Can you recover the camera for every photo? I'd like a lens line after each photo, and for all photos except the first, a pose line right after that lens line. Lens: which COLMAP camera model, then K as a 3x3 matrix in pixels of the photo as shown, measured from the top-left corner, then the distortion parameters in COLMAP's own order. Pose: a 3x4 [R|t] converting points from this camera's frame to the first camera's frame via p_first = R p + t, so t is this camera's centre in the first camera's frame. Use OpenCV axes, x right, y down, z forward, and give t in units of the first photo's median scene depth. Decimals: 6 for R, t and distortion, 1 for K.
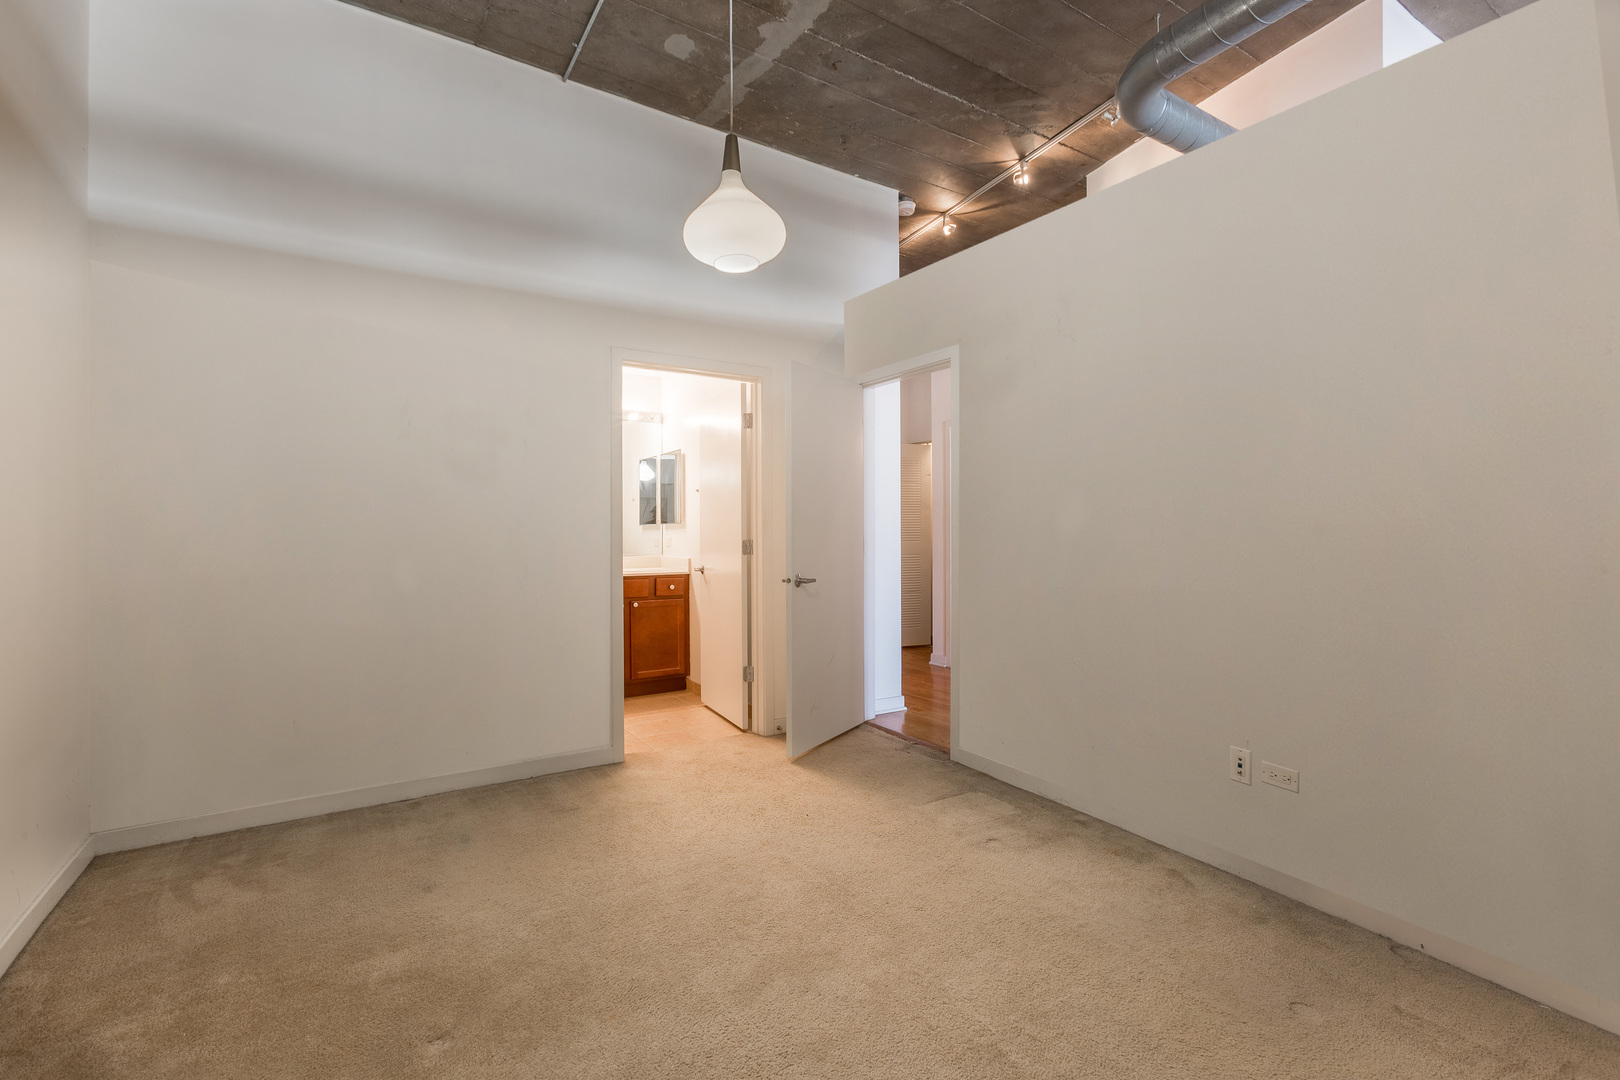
lens RADIAL K [[724.6, 0, 804.4], [0, 724.6, 533.5], [0, 0, 1]] dist [-0.023724, 0.013415]
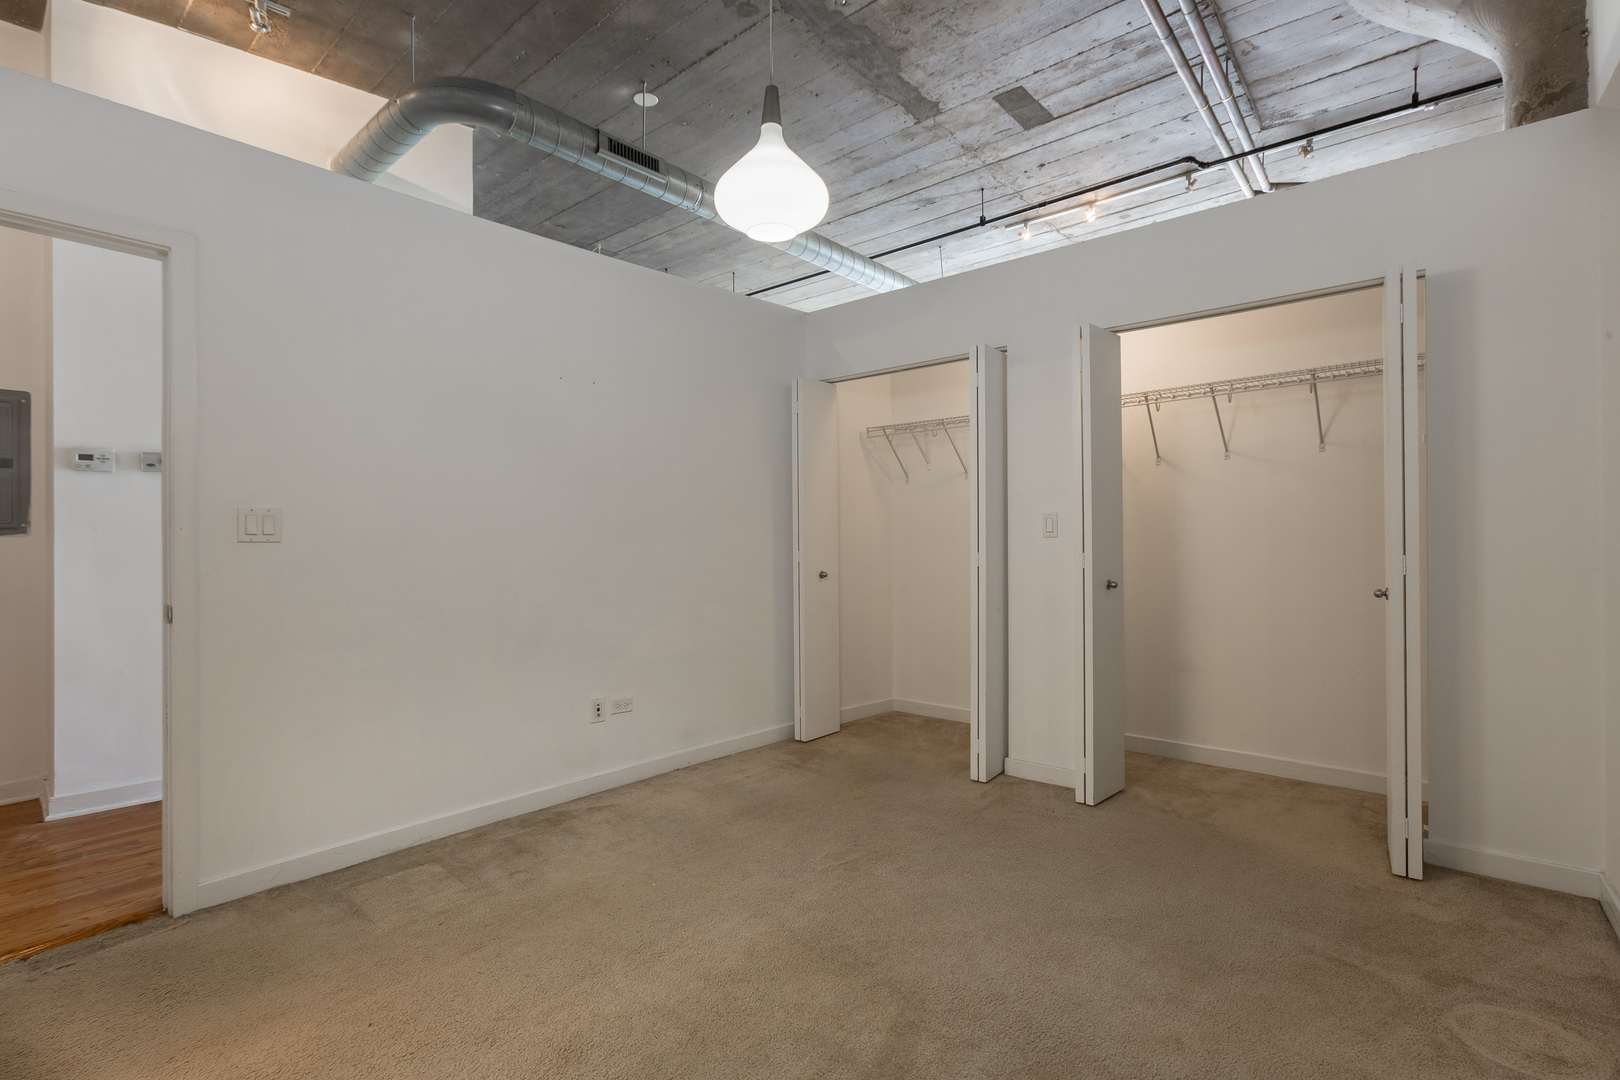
lens RADIAL K [[724.6, 0, 804.4], [0, 724.6, 533.5], [0, 0, 1]] dist [-0.023724, 0.013415]
pose [[-0.307677, 0.011276, 0.951424, -0.686392], [0.009602, 0.999916, -0.008746, 0.009954], [-0.951442, 0.006444, -0.307759, 0.902379]]
